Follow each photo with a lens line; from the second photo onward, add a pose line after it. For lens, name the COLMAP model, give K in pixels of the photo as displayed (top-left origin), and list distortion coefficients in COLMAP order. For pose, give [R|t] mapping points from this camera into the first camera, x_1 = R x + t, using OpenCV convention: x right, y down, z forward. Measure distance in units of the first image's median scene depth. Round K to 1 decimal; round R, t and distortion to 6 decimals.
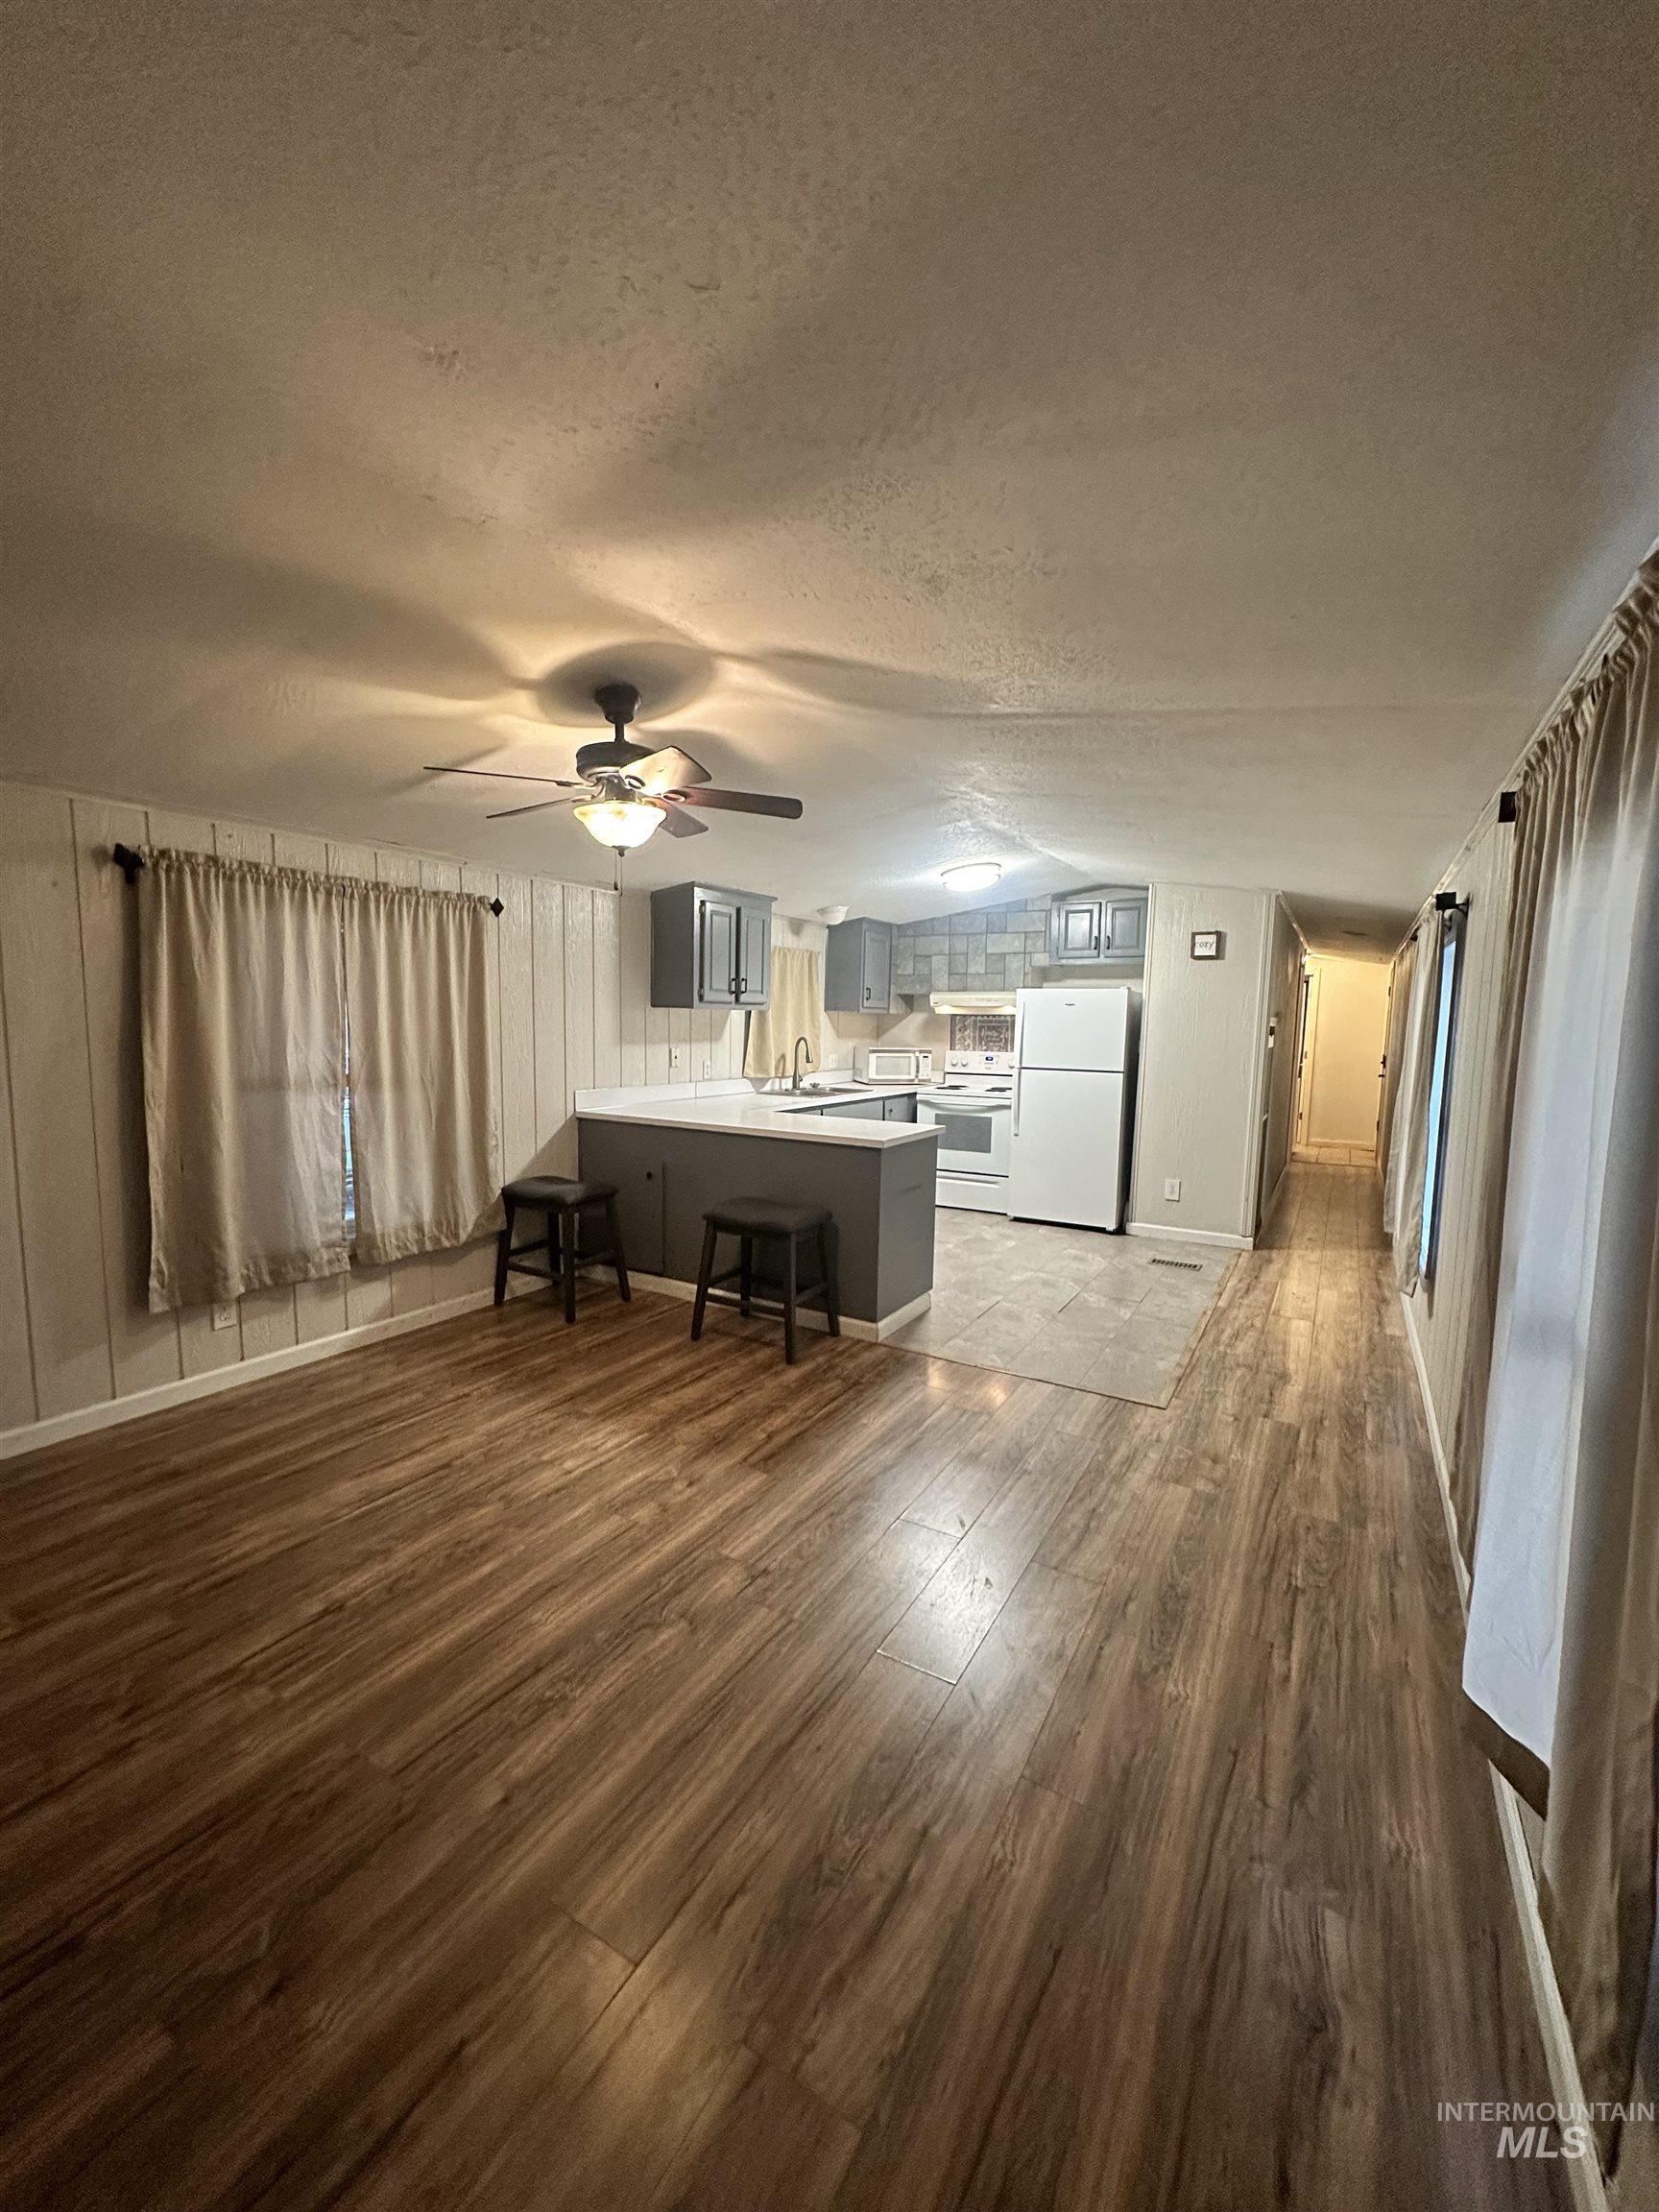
lens RADIAL K [[877.5, 0, 829.5], [0, 877.5, 1106.0], [0, 0, 1]] dist [-0.000999, 0.000035]
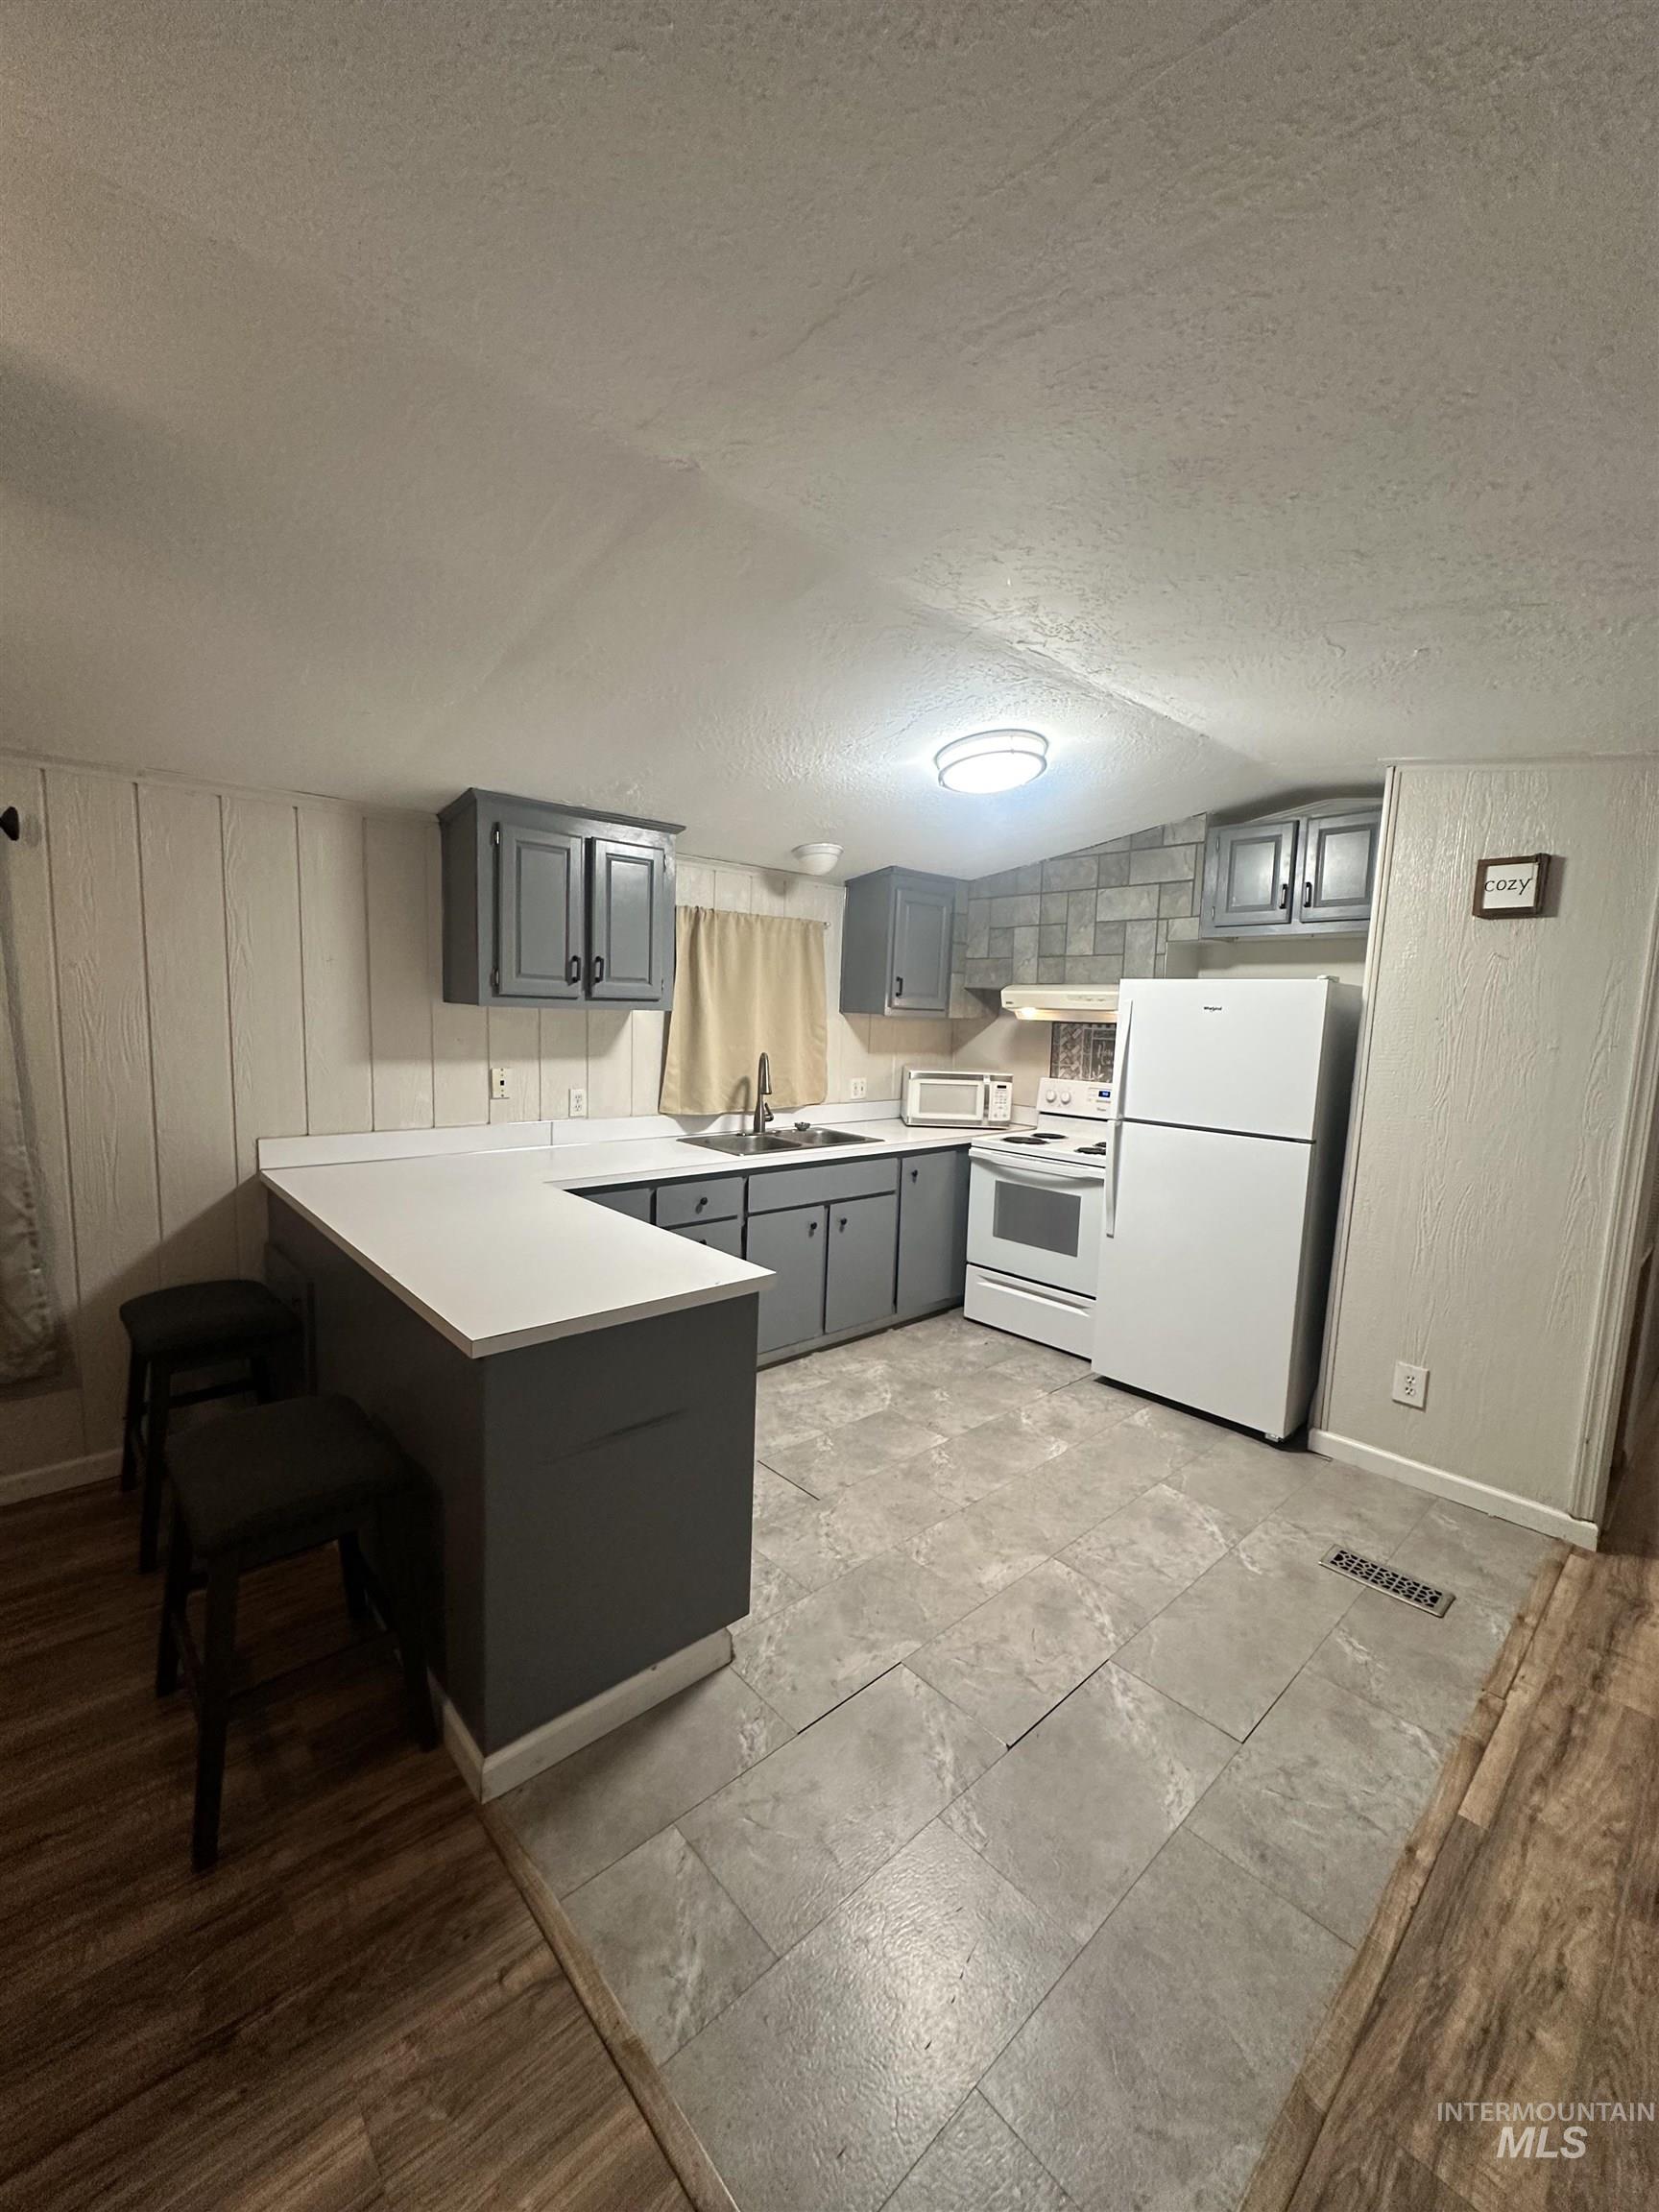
lens RADIAL K [[877.5, 0, 829.5], [0, 877.5, 1106.0], [0, 0, 1]] dist [-0.000999, 0.000035]
pose [[0.956063, 0.047380, -0.289306, 0.199557], [-0.046742, 0.998865, 0.009119, -0.047957], [0.289410, 0.004805, 0.957193, 0.401927]]
